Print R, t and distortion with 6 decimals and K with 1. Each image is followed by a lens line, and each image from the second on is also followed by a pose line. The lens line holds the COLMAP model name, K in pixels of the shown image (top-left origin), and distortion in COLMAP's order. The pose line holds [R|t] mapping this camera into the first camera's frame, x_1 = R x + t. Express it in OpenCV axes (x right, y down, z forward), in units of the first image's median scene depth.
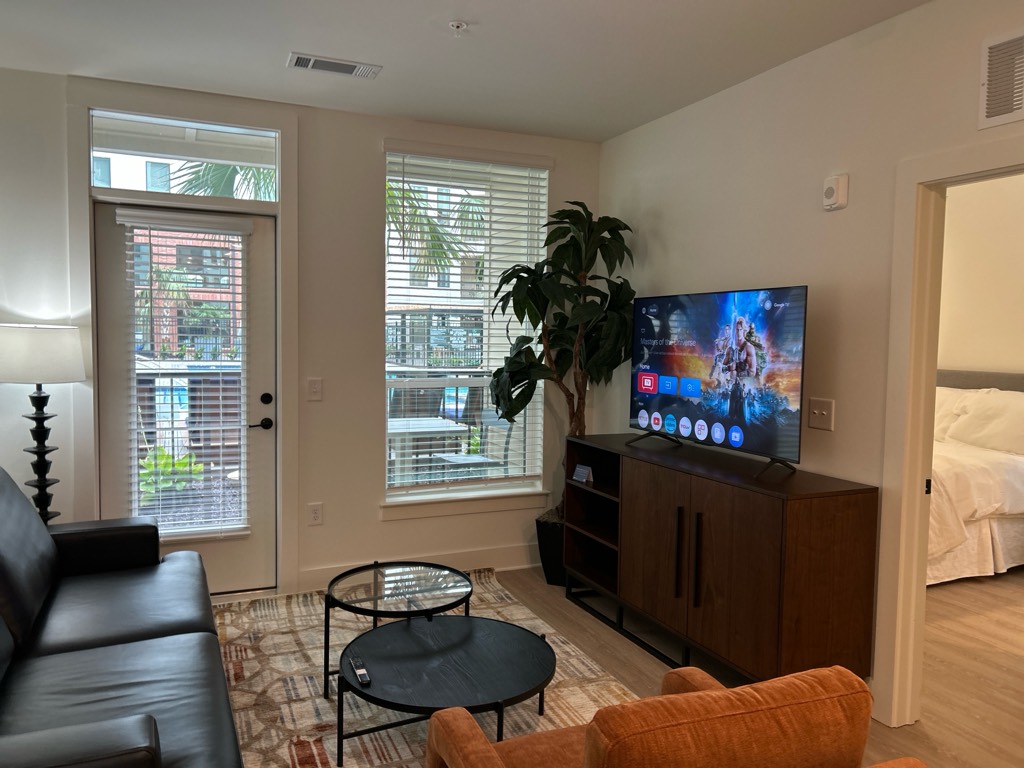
lens RADIAL K [[732.8, 0, 512.0], [0, 732.8, 384.0], [0, 0, 1]] dist [-0.007467, -0.001805]
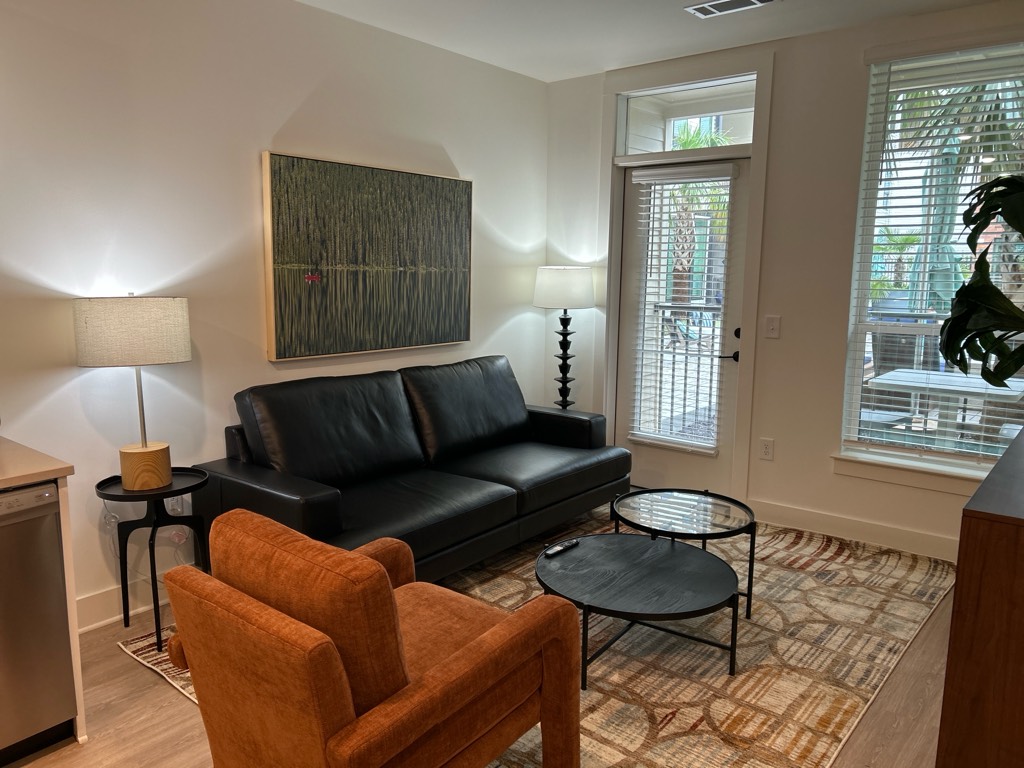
lens RADIAL K [[769.5, 0, 512.0], [0, 769.5, 384.0], [0, 0, 1]] dist [-0.020559, -0.004786]
pose [[0.440505, 0.118886, -0.889844, 0.597671], [-0.054977, 0.992905, 0.105439, -0.007096], [0.896065, 0.002475, 0.443916, 0.239883]]
